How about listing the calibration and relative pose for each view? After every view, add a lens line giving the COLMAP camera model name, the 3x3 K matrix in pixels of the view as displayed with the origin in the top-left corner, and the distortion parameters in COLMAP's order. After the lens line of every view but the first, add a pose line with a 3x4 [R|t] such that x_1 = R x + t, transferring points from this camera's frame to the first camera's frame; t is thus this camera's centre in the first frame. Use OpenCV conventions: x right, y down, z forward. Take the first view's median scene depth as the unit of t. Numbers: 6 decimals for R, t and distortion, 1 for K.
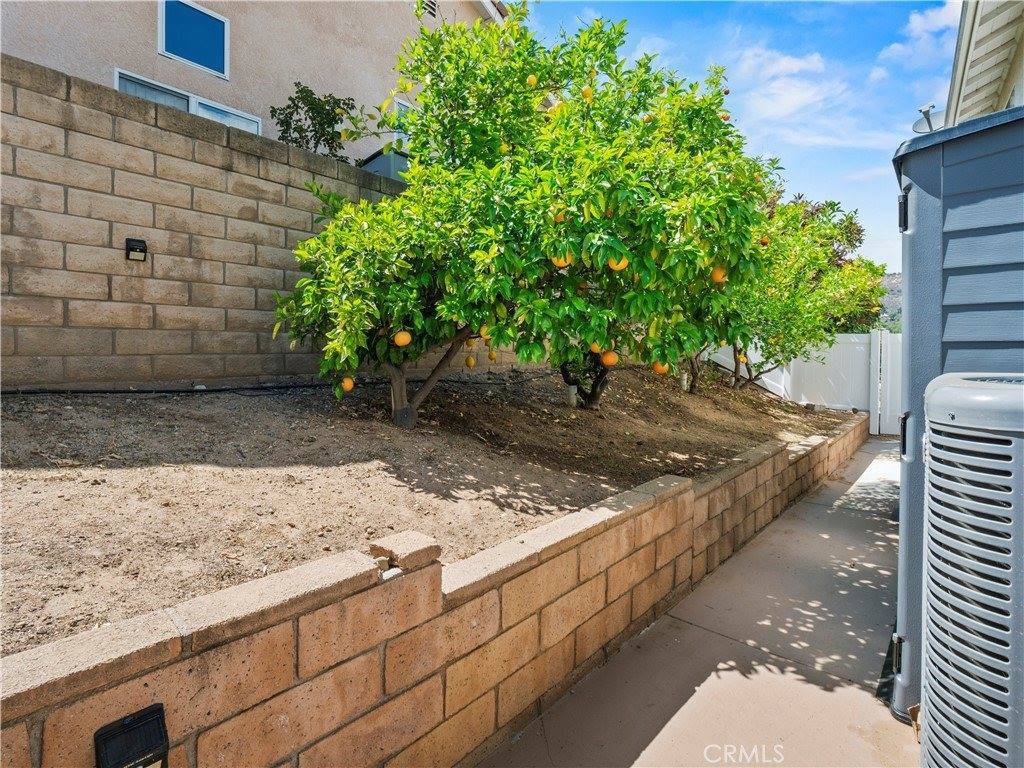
lens RADIAL K [[504.0, 0, 511.9], [0, 504.0, 361.0], [0, 0, 1]] dist [-0.013543, -0.003021]
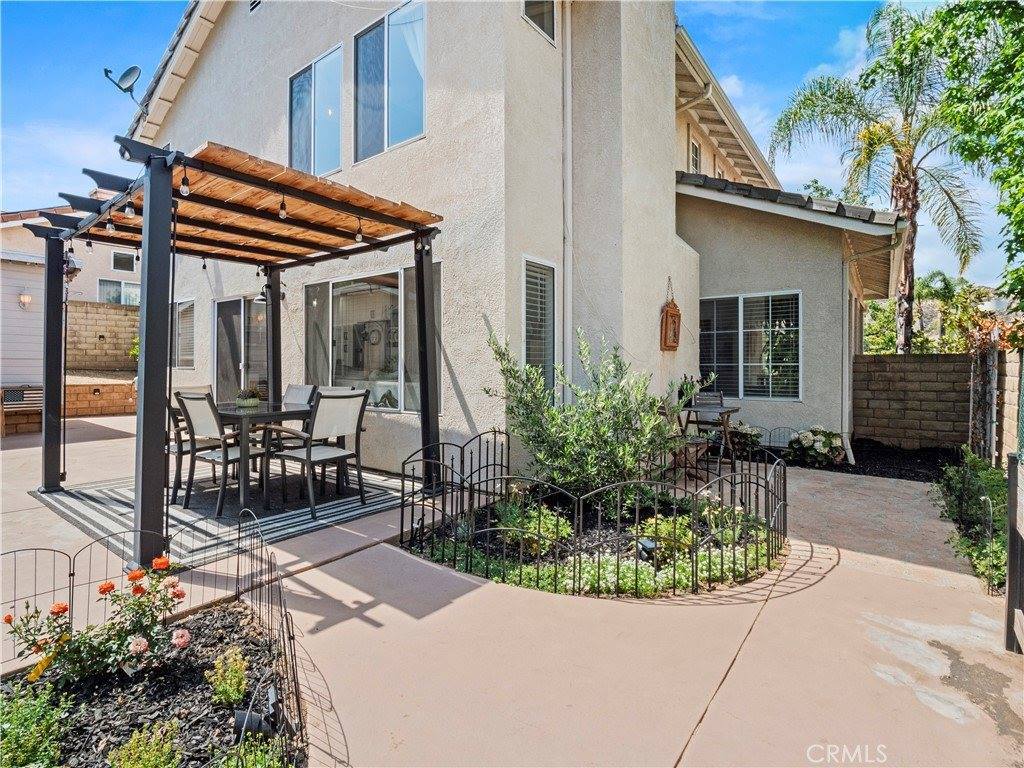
lens RADIAL K [[504.0, 0, 509.3], [0, 504.0, 365.5], [0, 0, 1]] dist [-0.013543, -0.003021]
pose [[0.999877, 0.000176, 0.015669, 2.632250], [0.000161, 0.999769, -0.021513, 0.109765], [-0.015669, 0.021513, 0.999646, -3.272219]]
